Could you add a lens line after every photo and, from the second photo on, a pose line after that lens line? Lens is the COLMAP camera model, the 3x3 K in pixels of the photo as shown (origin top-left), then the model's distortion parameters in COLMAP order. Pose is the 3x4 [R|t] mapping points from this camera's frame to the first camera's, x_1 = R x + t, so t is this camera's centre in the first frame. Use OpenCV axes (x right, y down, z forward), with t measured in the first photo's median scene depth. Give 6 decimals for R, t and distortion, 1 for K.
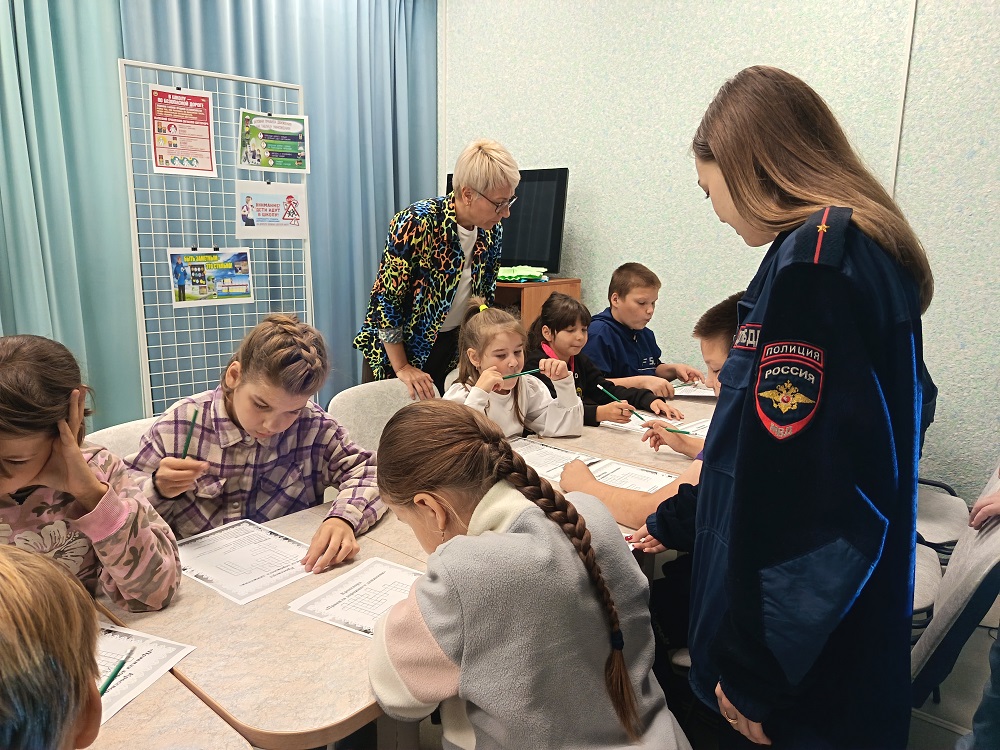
lens RADIAL K [[720.7, 0, 500.0], [0, 720.7, 375.0], [0, 0, 1]] dist [-0.089530, 0.045291]
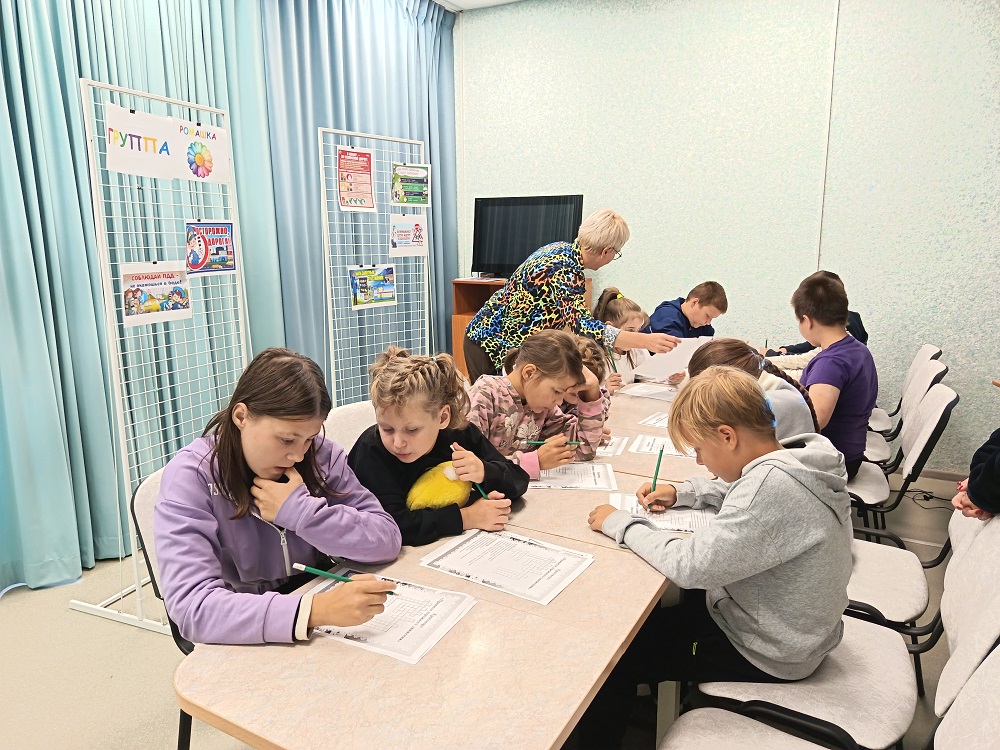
lens RADIAL K [[720.7, 0, 500.0], [0, 720.7, 375.0], [0, 0, 1]] dist [-0.089530, 0.045291]
pose [[0.981617, -0.061595, 0.180649, -0.416286], [0.061288, 0.998094, 0.007286, 0.032228], [-0.180753, 0.003920, 0.983521, -0.363051]]
